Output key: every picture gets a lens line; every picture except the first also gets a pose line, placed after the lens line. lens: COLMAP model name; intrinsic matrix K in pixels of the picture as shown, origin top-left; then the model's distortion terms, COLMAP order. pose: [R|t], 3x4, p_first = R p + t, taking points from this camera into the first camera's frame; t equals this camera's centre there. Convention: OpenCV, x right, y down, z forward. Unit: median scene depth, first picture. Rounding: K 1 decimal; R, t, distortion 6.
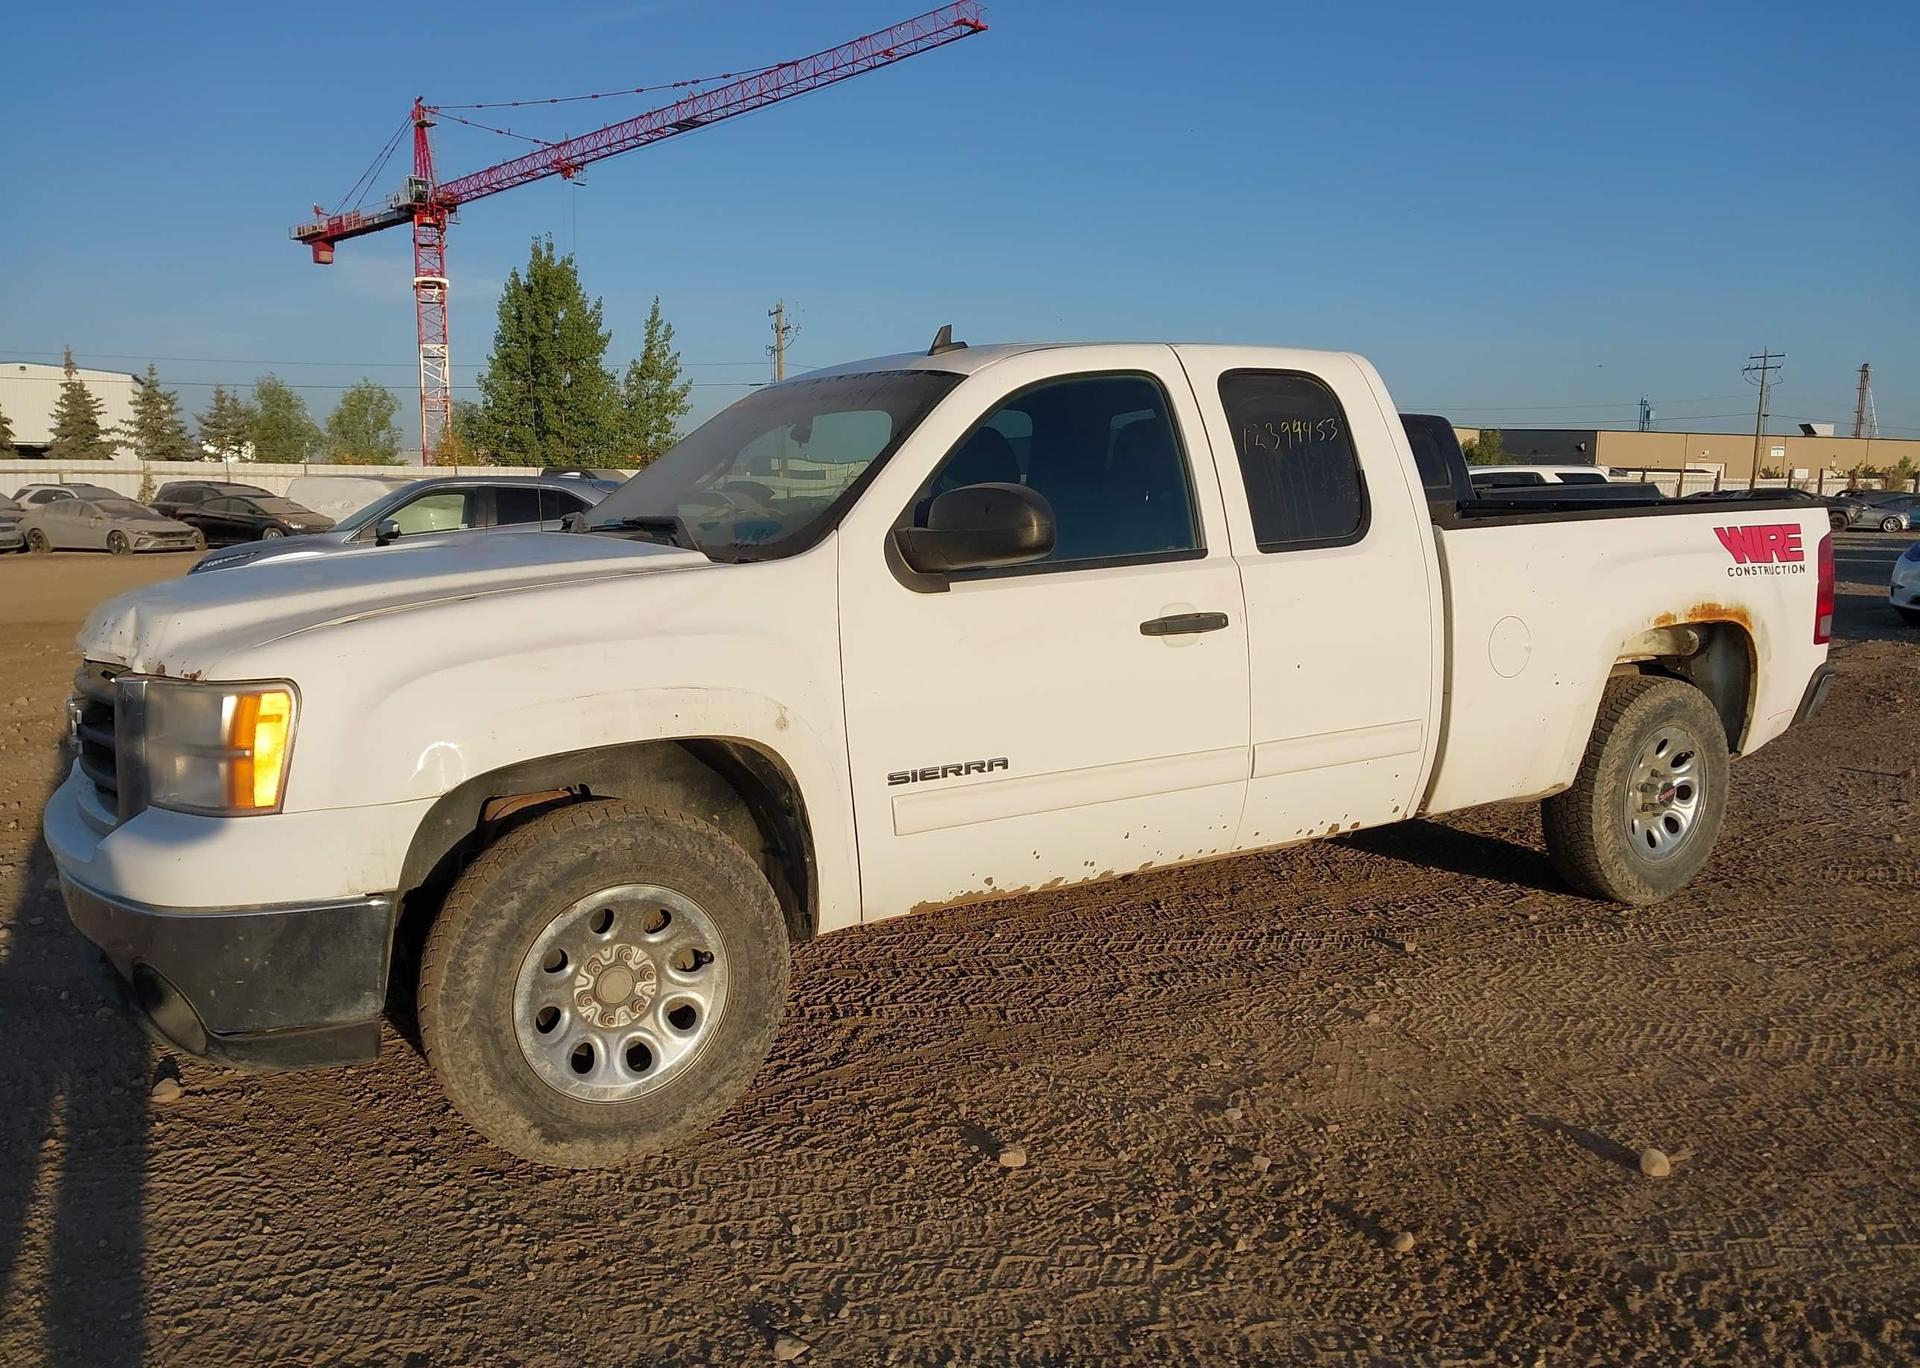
lens RADIAL K [[1511.5, 0, 962.9], [0, 1511.5, 670.2], [0, 0, 1]] dist [0.047169, -0.065799]
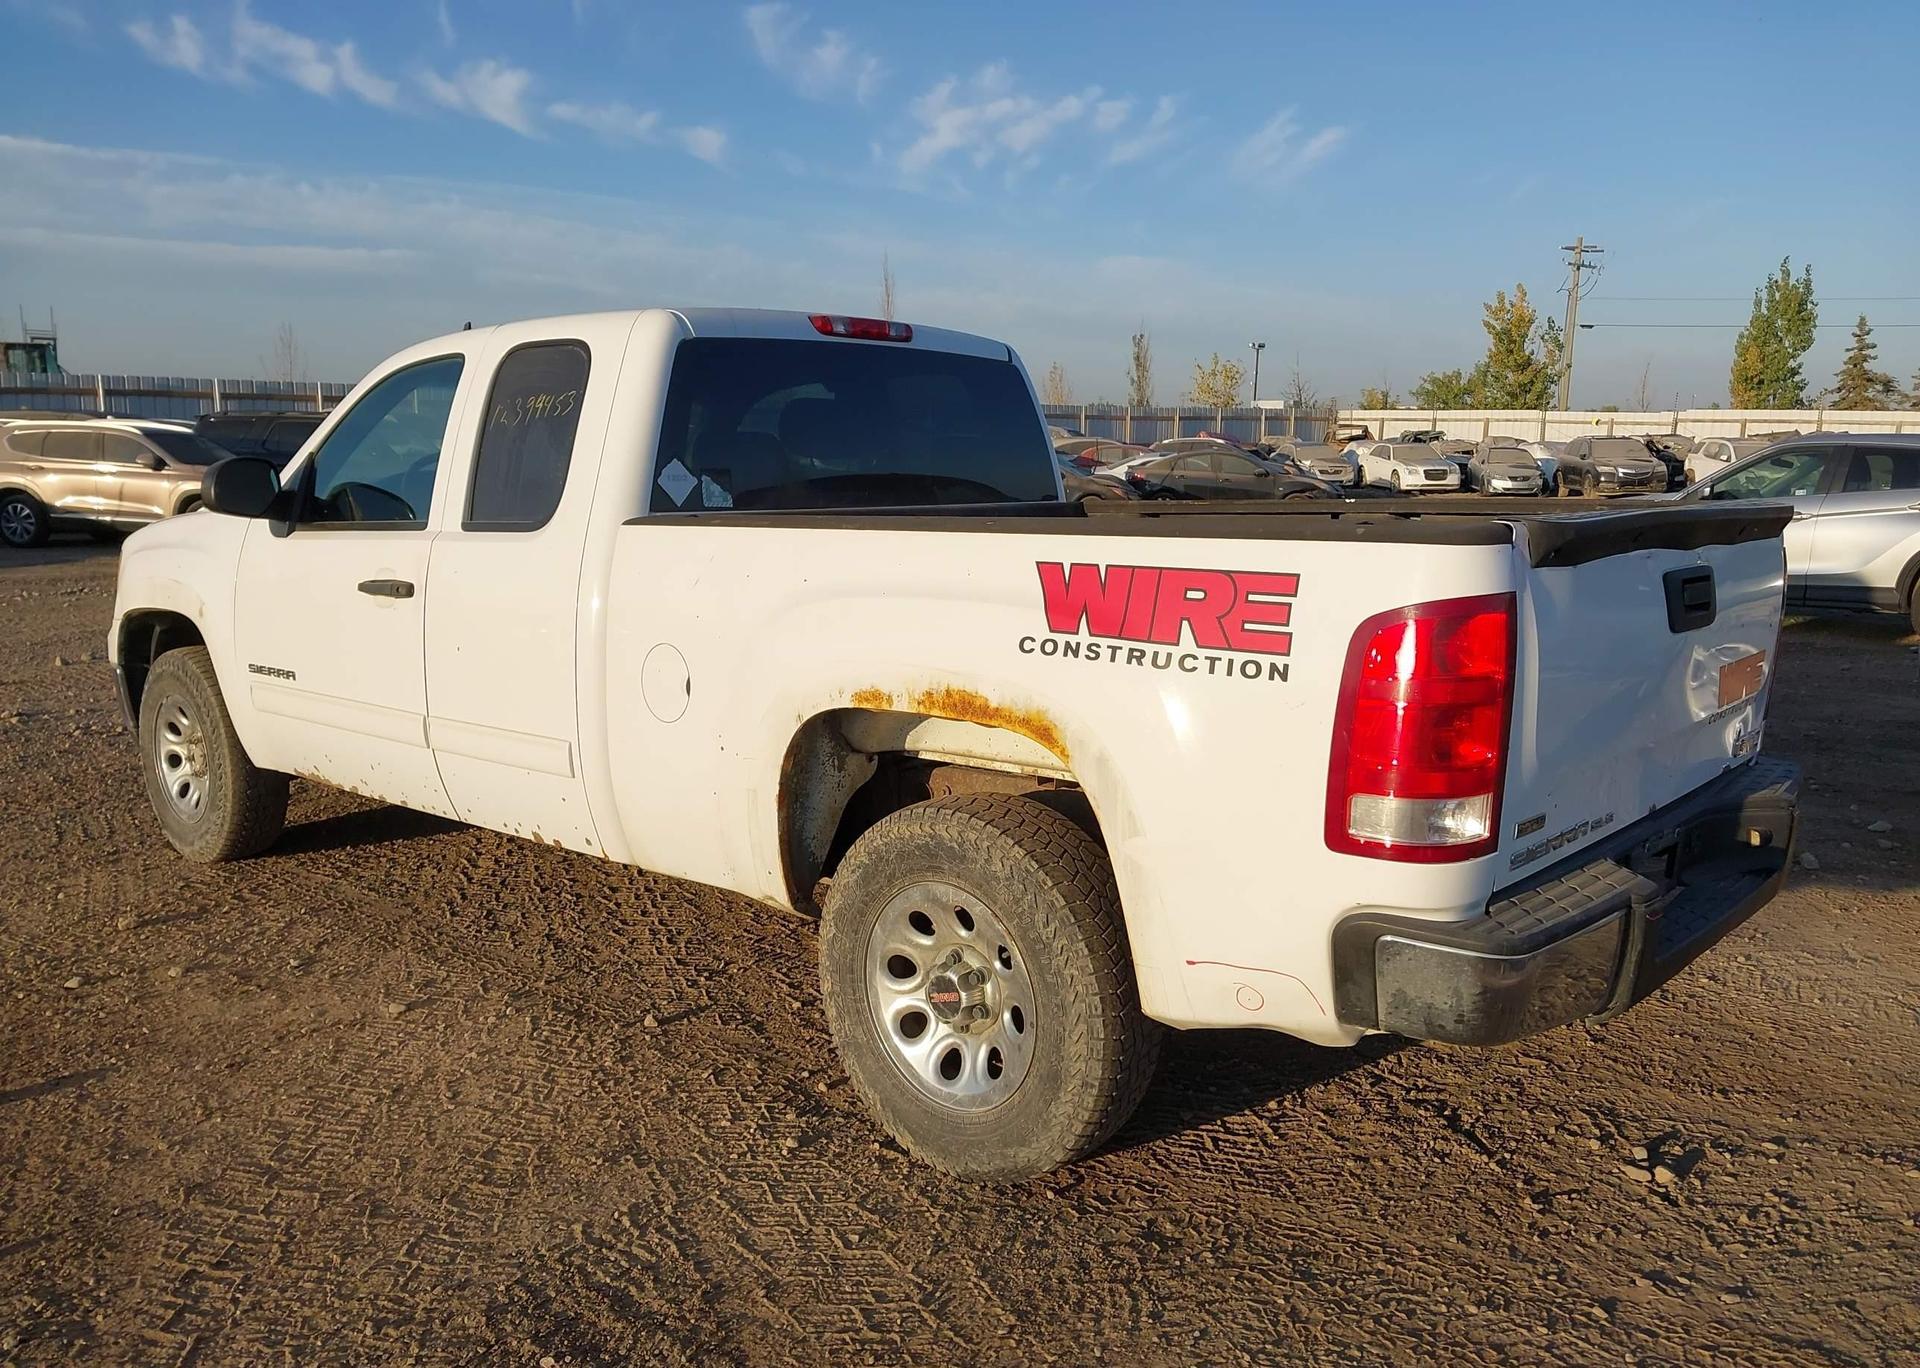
lens RADIAL K [[1511.5, 0, 979.3], [0, 1511.5, 690.4], [0, 0, 1]] dist [0.047169, -0.065799]
pose [[0.294487, 0.161641, -0.941886, 1.255409], [-0.117941, 0.984204, 0.132029, -0.146190], [0.948350, 0.072206, 0.308900, 1.018955]]
